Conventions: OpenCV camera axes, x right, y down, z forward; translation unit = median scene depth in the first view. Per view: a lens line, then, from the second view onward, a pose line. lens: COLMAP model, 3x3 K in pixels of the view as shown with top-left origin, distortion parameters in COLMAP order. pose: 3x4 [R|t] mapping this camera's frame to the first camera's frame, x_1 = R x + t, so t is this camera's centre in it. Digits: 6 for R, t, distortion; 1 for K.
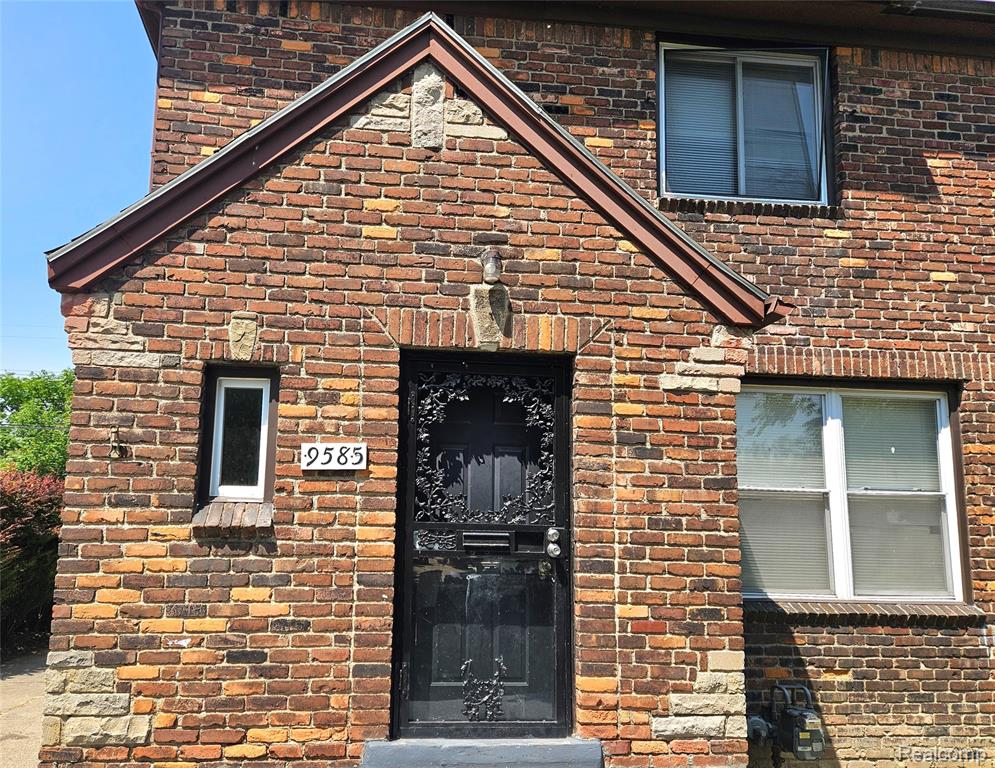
lens RADIAL K [[716.1, 0, 433.9], [0, 716.1, 428.0], [0, 0, 1]] dist [0.097973, -0.076785]
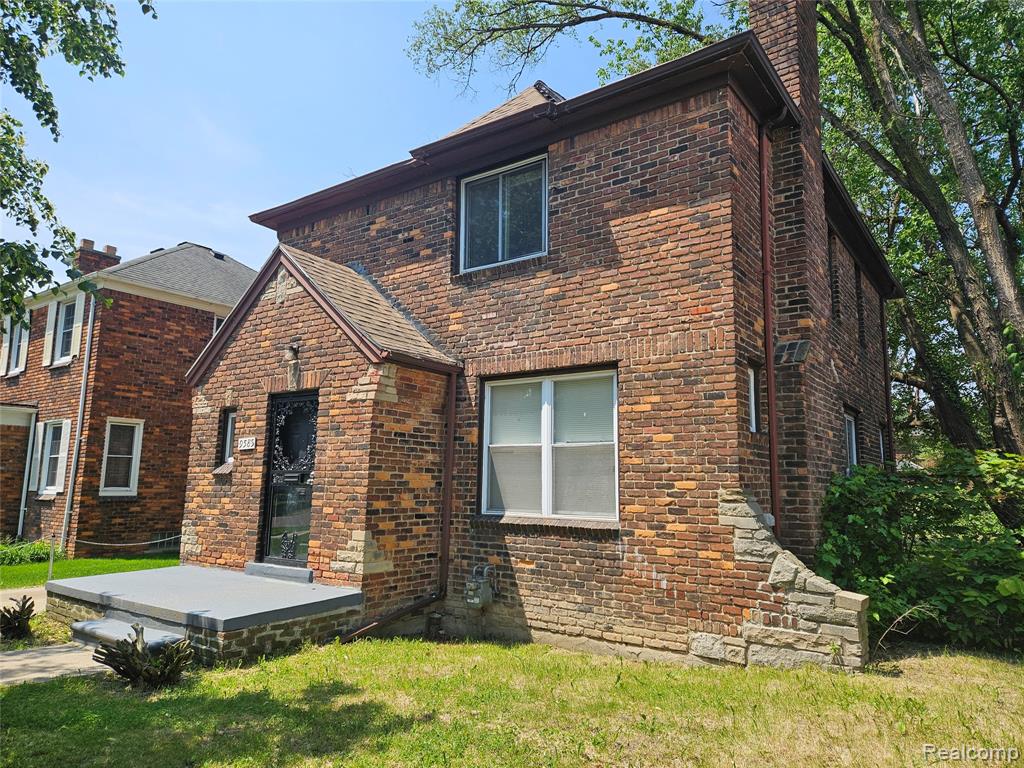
lens RADIAL K [[678.7, 0, 517.5], [0, 678.7, 383.0], [0, 0, 1]] dist [0.089122, -0.073013]
pose [[0.749964, -0.107526, -0.652681, 1.940195], [0.084347, 0.994190, -0.066869, 0.064441], [0.656079, -0.004903, 0.754676, -0.122154]]
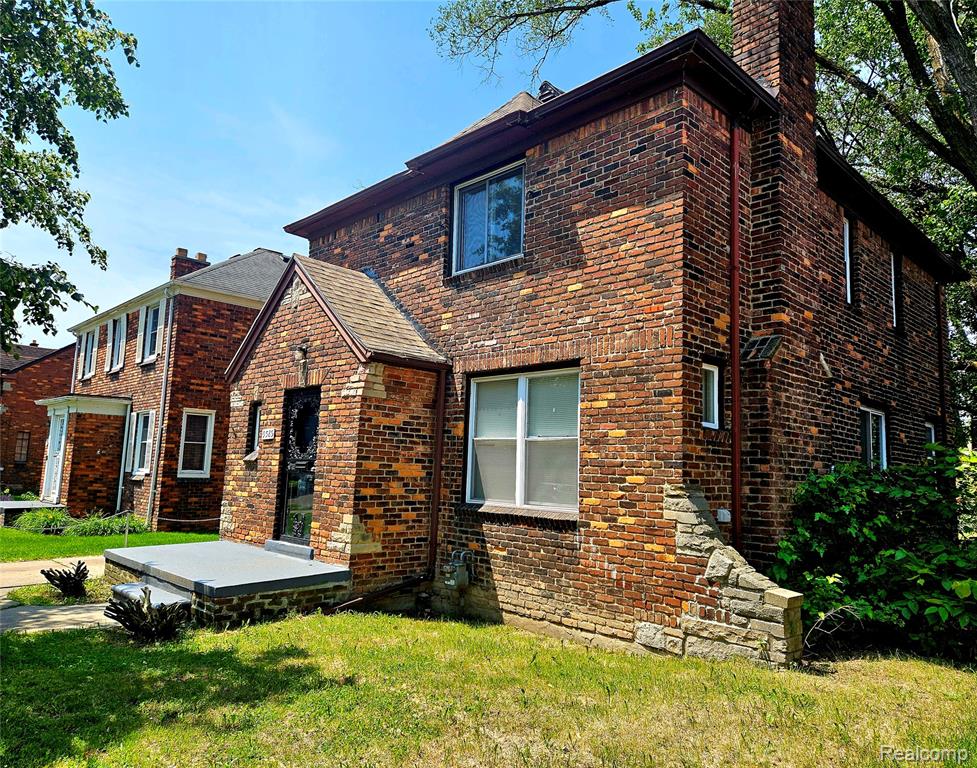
lens RADIAL K [[680.8, 0, 490.1], [0, 680.8, 384.5], [0, 0, 1]] dist [0.084674, -0.038068]
pose [[0.624965, -0.097808, -0.774502, 2.250251], [0.077939, 0.994981, -0.062760, 0.076324], [0.776753, -0.021141, 0.629451, 0.037852]]
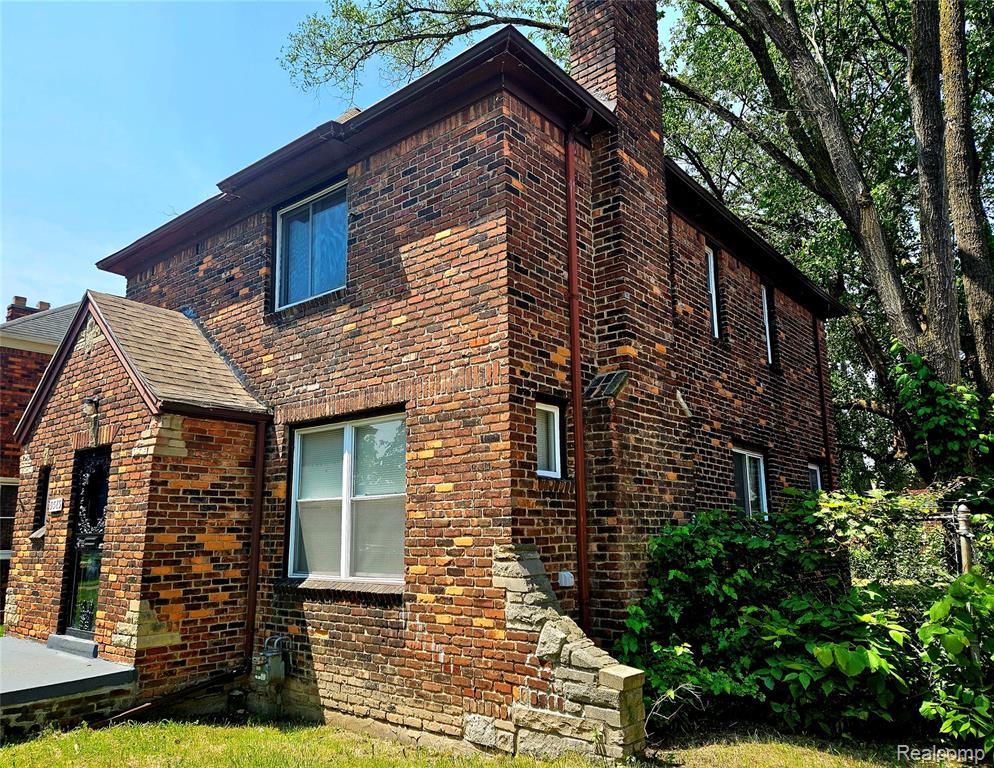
lens RADIAL K [[715.3, 0, 462.8], [0, 715.3, 402.3], [0, 0, 1]] dist [0.097973, -0.076785]
pose [[0.682041, -0.155080, -0.714682, 2.264939], [0.113126, 0.987867, -0.106399, 0.103227], [0.722511, -0.008280, 0.691309, 0.330859]]
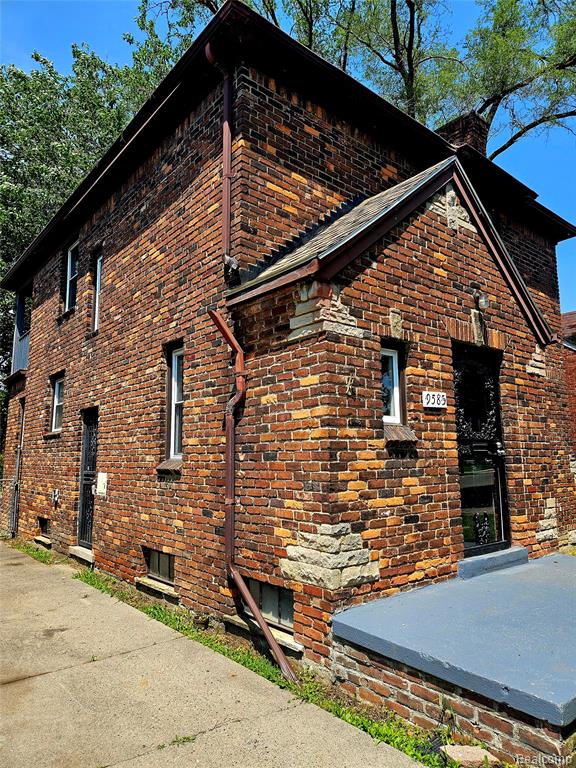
lens RADIAL K [[509.0, 0, 293.0], [0, 509.0, 377.1], [0, 0, 1]] dist [0.089122, -0.073013]
pose [[0.824992, 0.060627, 0.561884, -1.054512], [-0.048277, 0.998155, -0.036817, 0.044777], [-0.563079, 0.003248, 0.826396, 0.172175]]
